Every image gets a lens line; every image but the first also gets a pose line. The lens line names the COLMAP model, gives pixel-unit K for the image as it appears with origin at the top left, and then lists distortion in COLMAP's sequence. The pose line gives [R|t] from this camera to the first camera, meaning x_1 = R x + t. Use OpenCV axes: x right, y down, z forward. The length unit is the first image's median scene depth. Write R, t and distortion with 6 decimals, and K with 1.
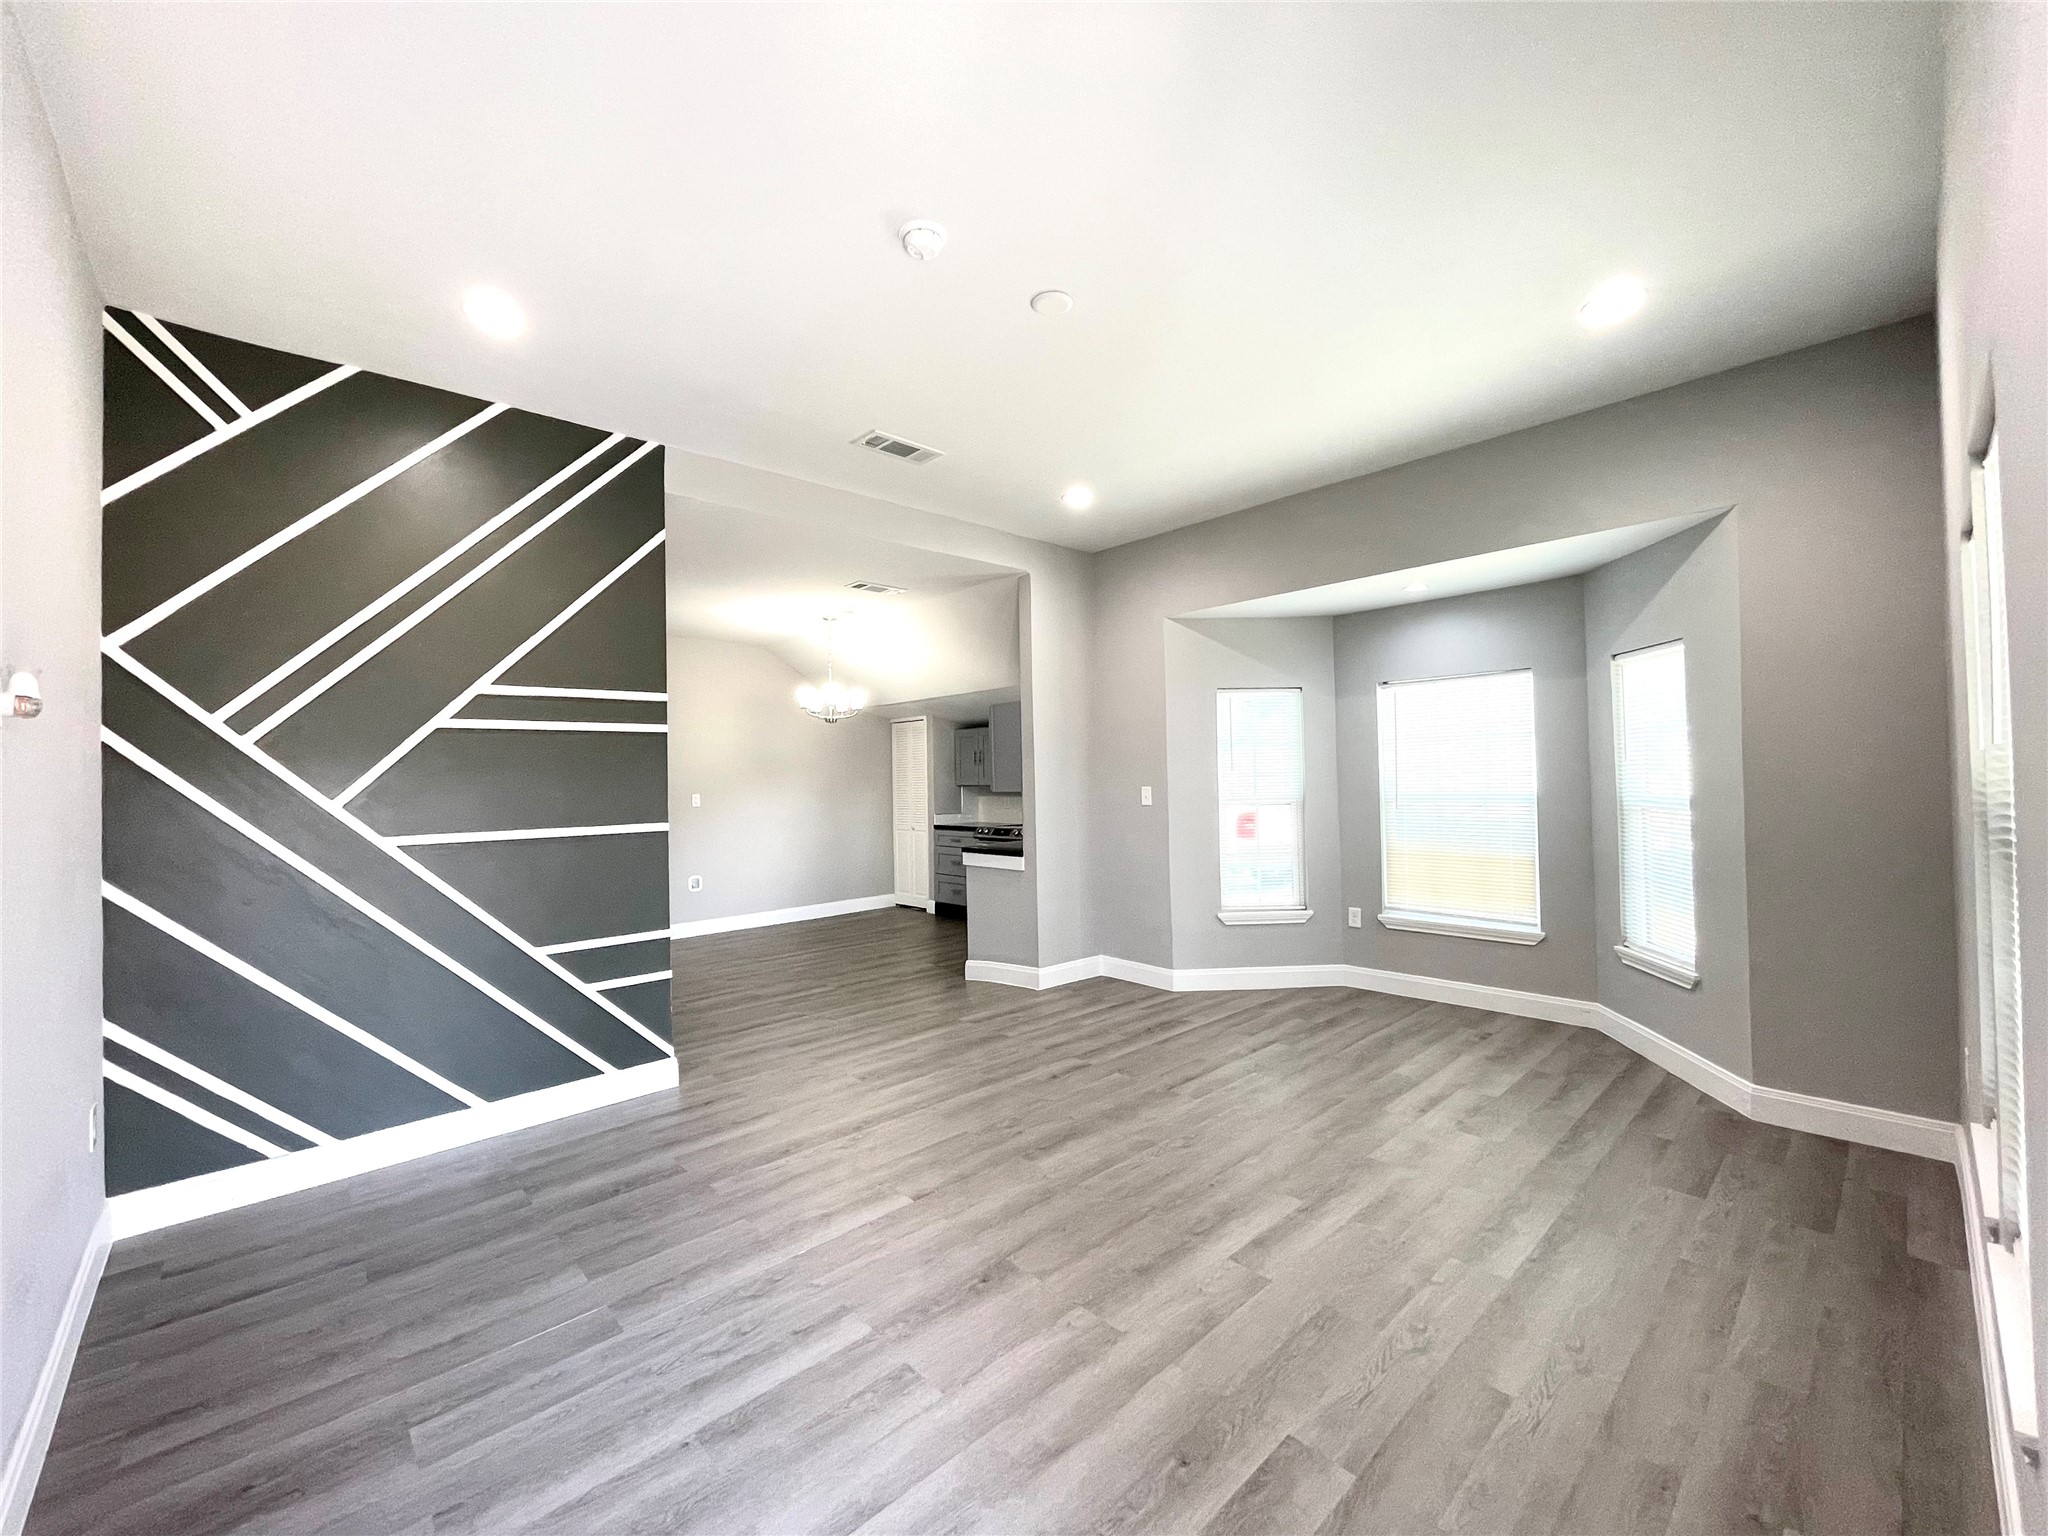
lens RADIAL K [[830.9, 0, 1019.4], [0, 830.9, 763.1], [0, 0, 1]] dist [-0.003322, 0.000558]
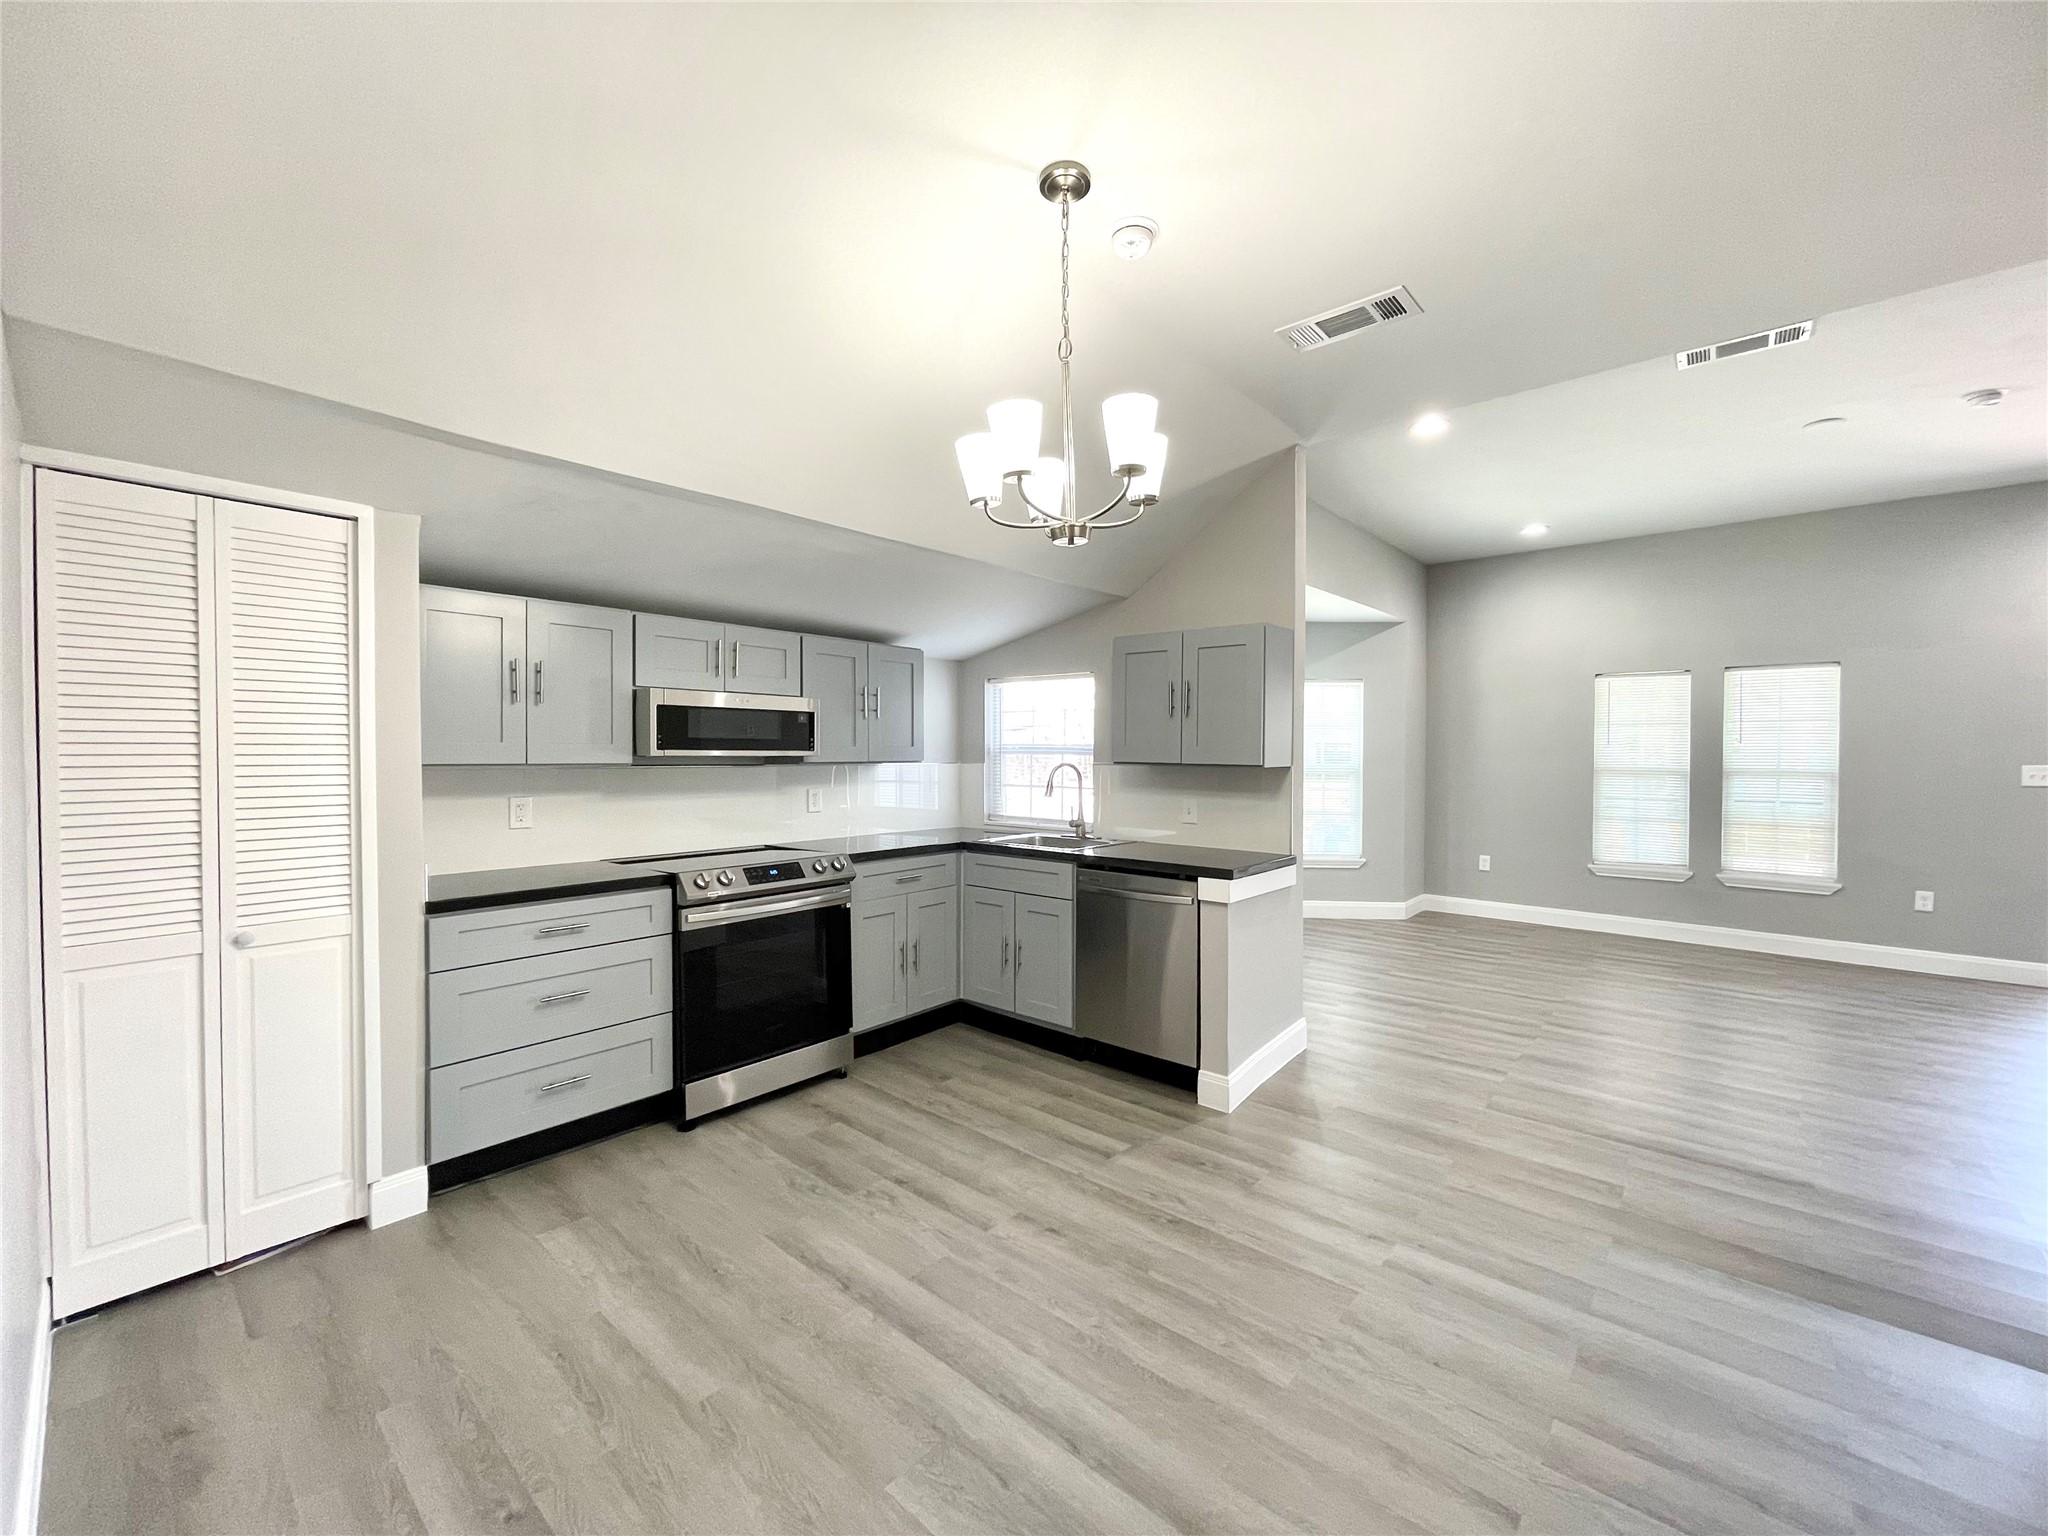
lens RADIAL K [[830.9, 0, 1021.5], [0, 830.9, 760.4], [0, 0, 1]] dist [-0.003322, 0.000558]
pose [[-0.105510, 0.008952, 0.994378, -0.656154], [-0.013966, 0.999848, -0.010483, 0.041128], [-0.994320, -0.014993, -0.105369, 1.322945]]
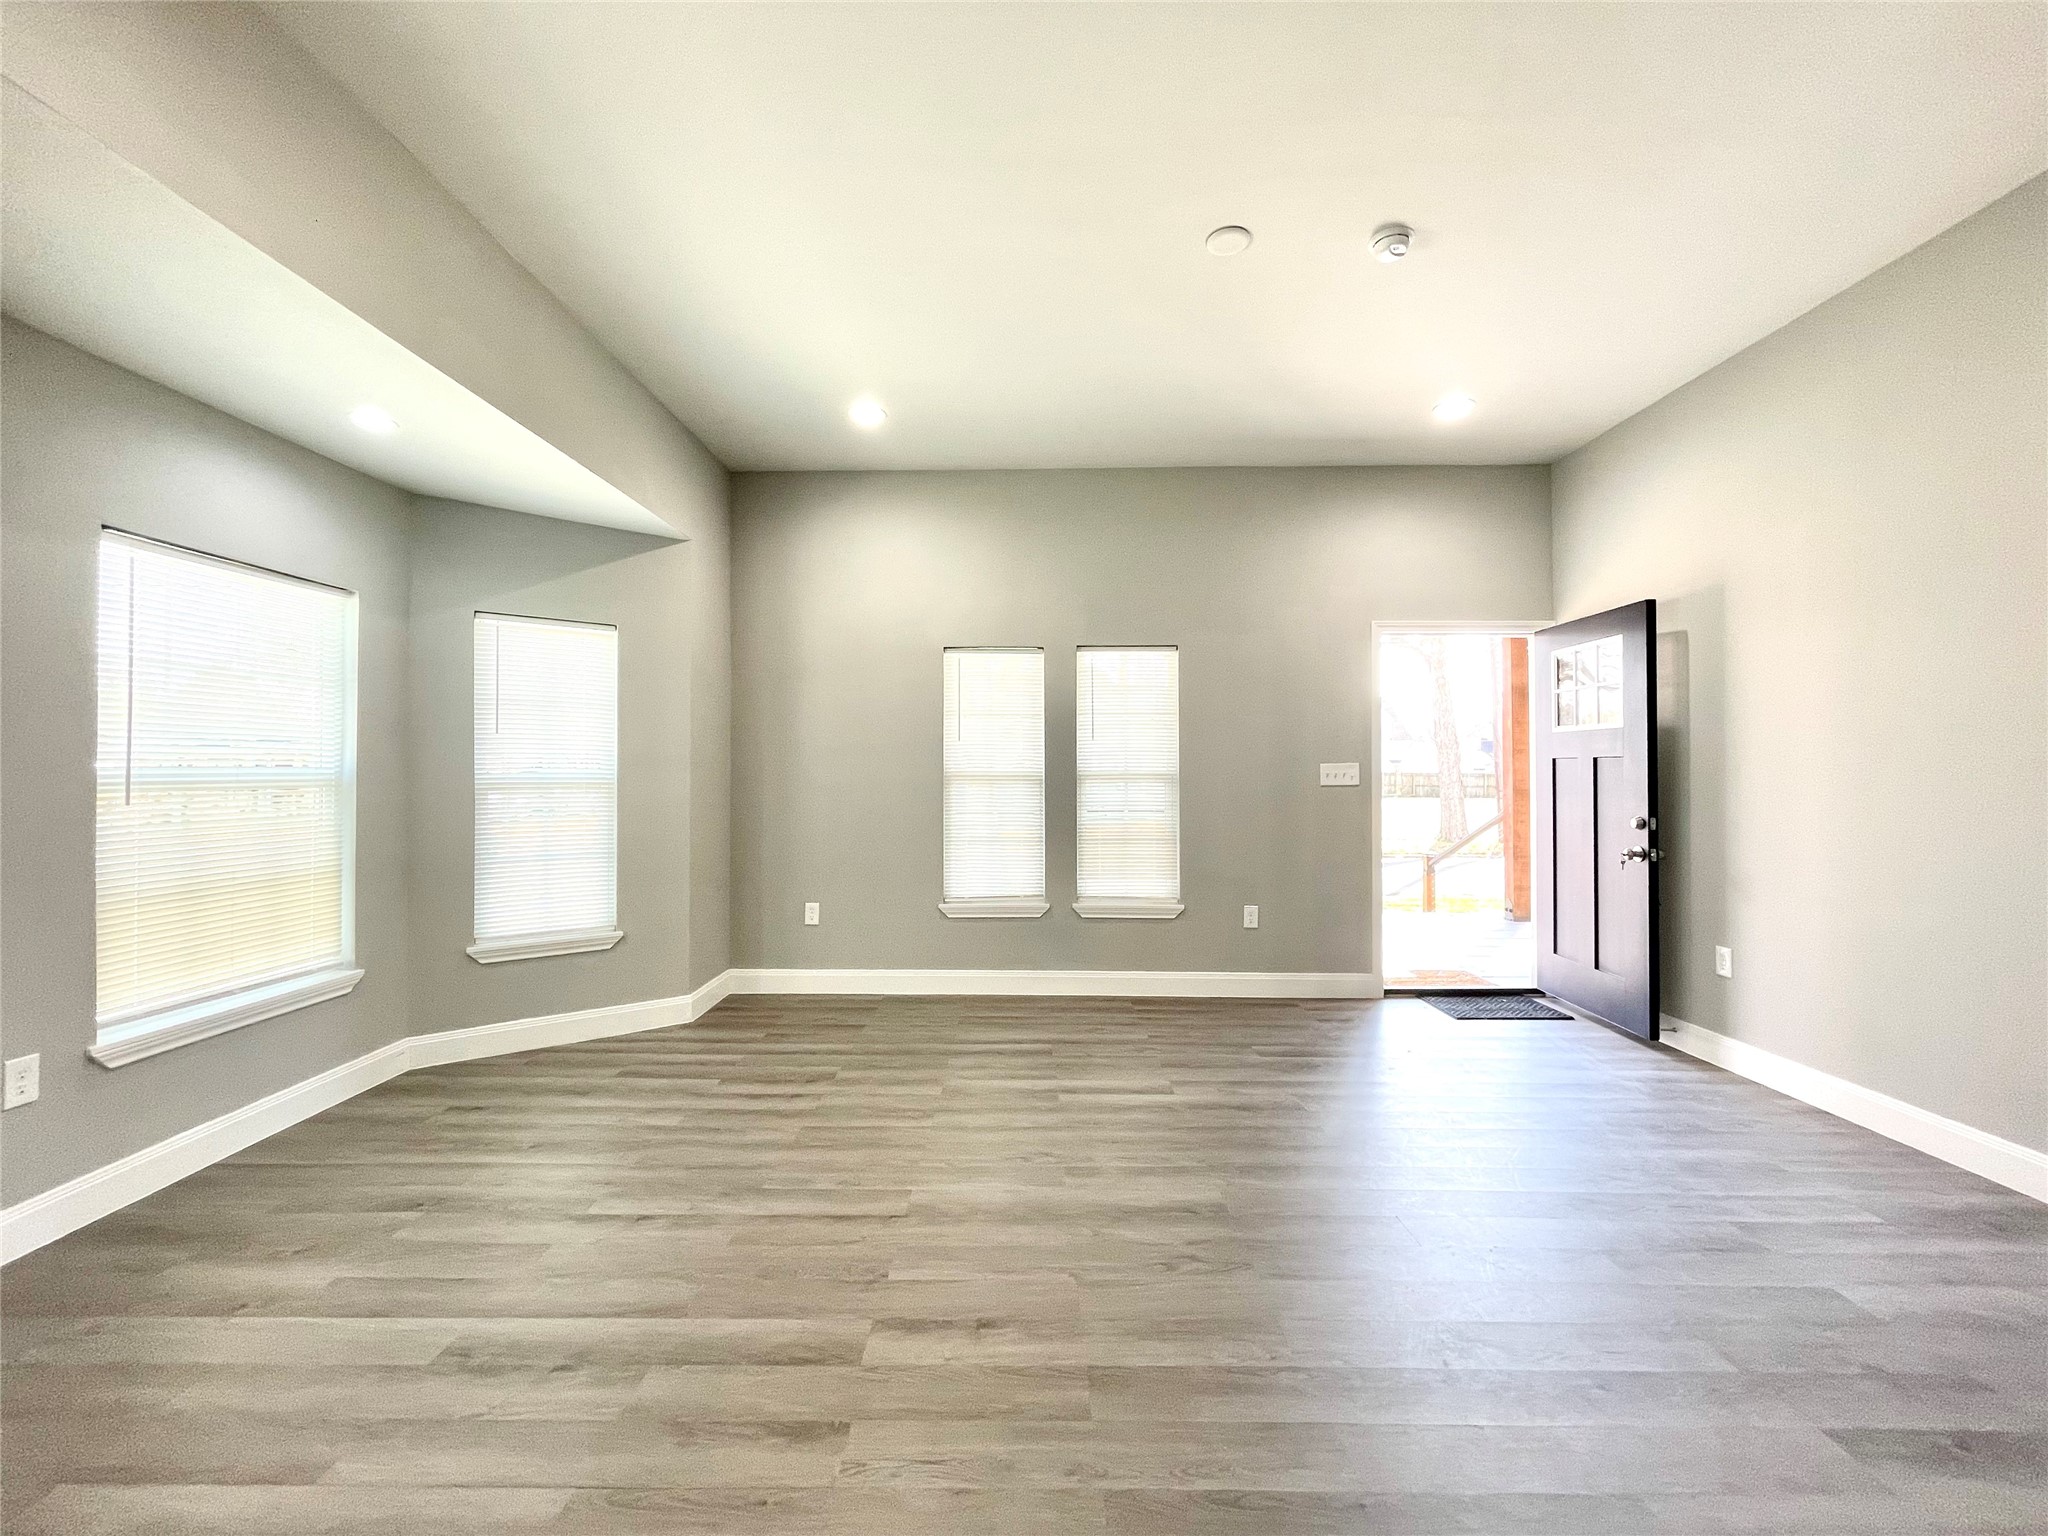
lens RADIAL K [[830.9, 0, 1018.7], [0, 830.9, 759.0], [0, 0, 1]] dist [-0.003322, 0.000558]
pose [[-0.724651, 0.033509, 0.688301, -0.226352], [0.006514, 0.999106, -0.041782, 0.050522], [-0.689086, -0.025794, -0.724221, 0.966700]]
